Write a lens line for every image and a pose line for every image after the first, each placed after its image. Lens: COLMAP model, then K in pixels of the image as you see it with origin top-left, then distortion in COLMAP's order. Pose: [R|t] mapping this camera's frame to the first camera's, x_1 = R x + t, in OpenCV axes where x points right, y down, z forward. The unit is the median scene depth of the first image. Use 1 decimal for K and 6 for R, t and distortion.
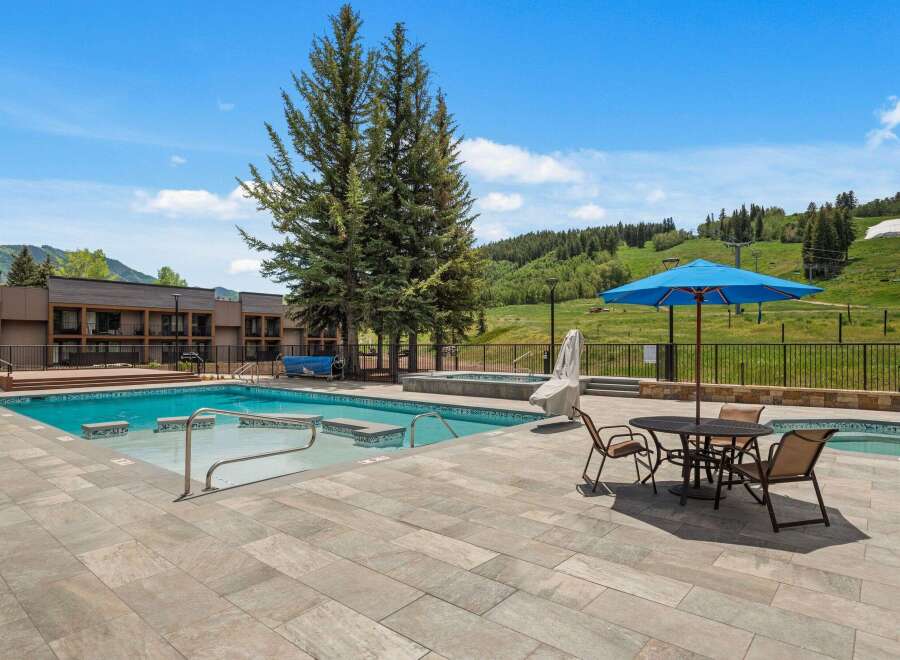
lens RADIAL K [[508.2, 0, 450.1], [0, 508.2, 344.5], [0, 0, 1]] dist [0.004613, -0.001143]
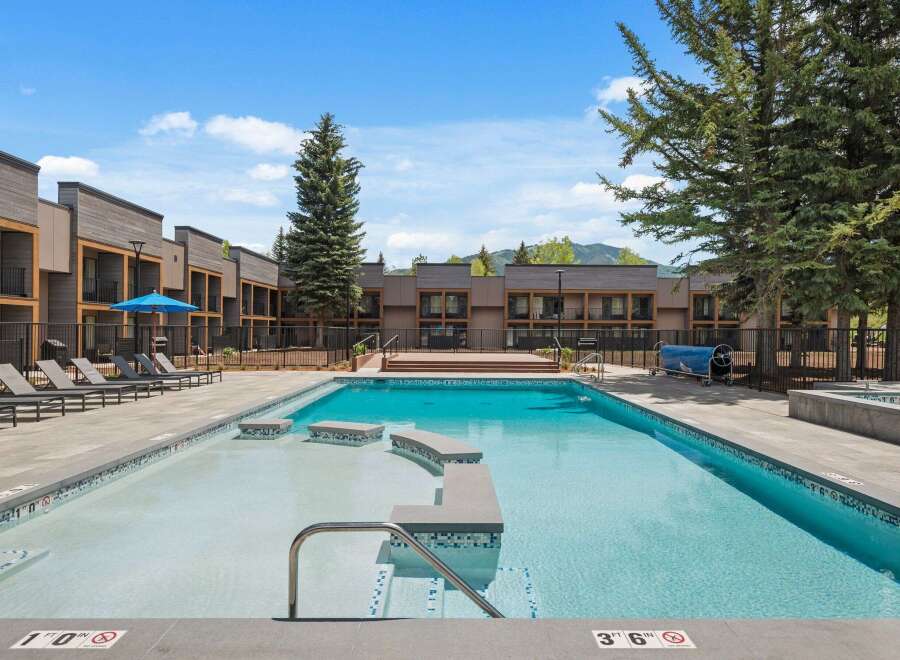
lens RADIAL K [[566.1, 0, 464.3], [0, 566.1, 345.0], [0, 0, 1]] dist [-0.005771, -0.001651]
pose [[0.658137, 0.024660, -0.752494, 0.052464], [-0.005063, 0.999586, 0.028329, 0.001254], [0.752881, -0.014834, 0.657989, 0.151278]]
